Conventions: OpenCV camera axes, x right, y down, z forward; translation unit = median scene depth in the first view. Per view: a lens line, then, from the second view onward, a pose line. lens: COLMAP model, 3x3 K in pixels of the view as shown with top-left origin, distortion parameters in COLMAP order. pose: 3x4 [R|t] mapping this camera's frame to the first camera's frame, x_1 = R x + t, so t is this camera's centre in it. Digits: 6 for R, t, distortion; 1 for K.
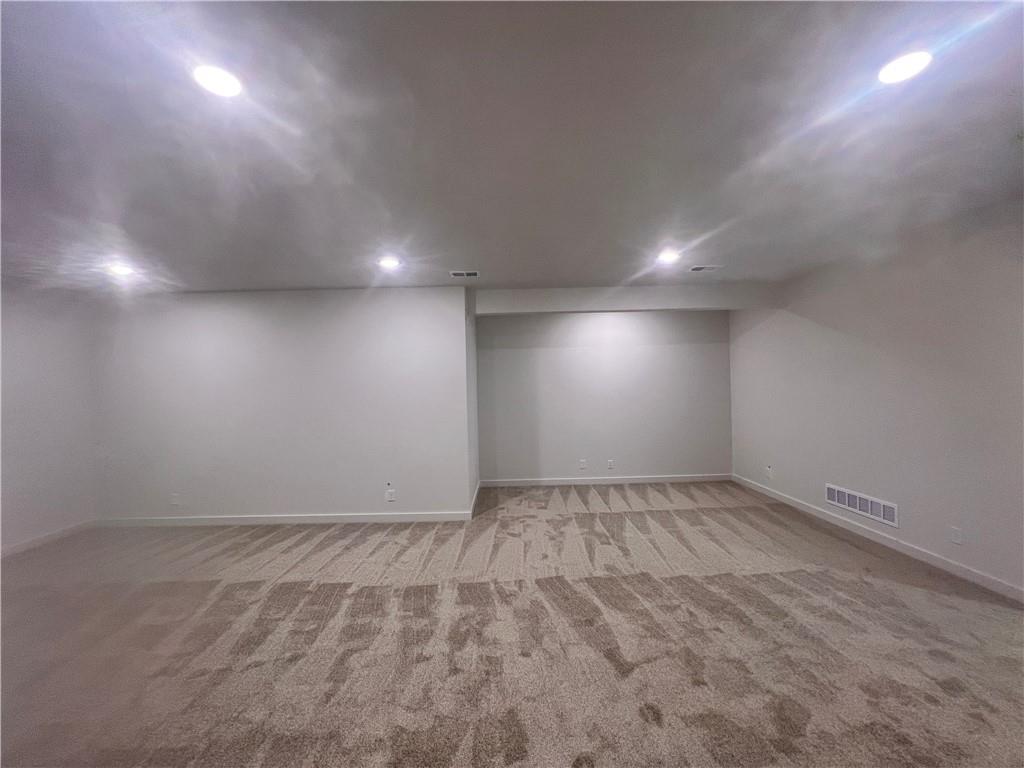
lens RADIAL K [[414.9, 0, 513.6], [0, 414.9, 385.0], [0, 0, 1]] dist [-0.000242, 0.000349]
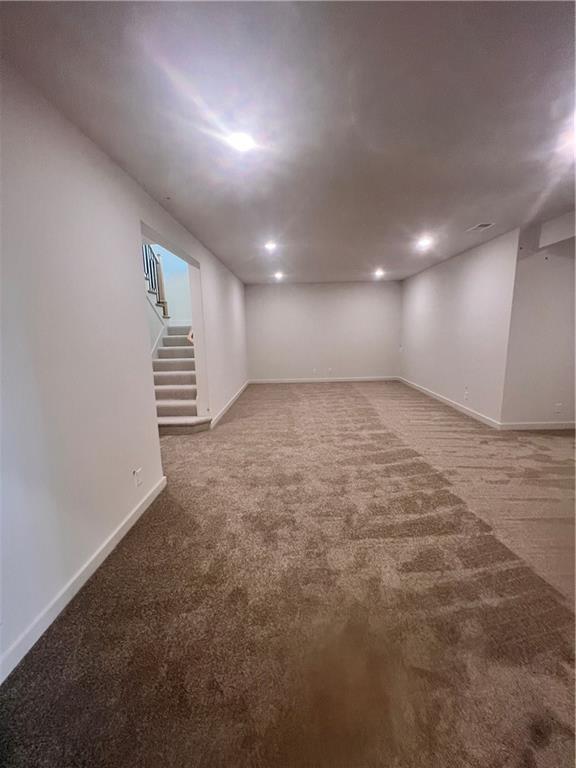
lens RADIAL K [[311.2, 0, 287.4], [0, 311.2, 383.6], [0, 0, 1]] dist [-0.000242, 0.000349]
pose [[-0.043314, 0.186319, -0.981534, 1.152303], [0.027184, 0.982312, 0.185267, -0.000343], [0.998692, -0.018658, -0.047613, 0.588284]]
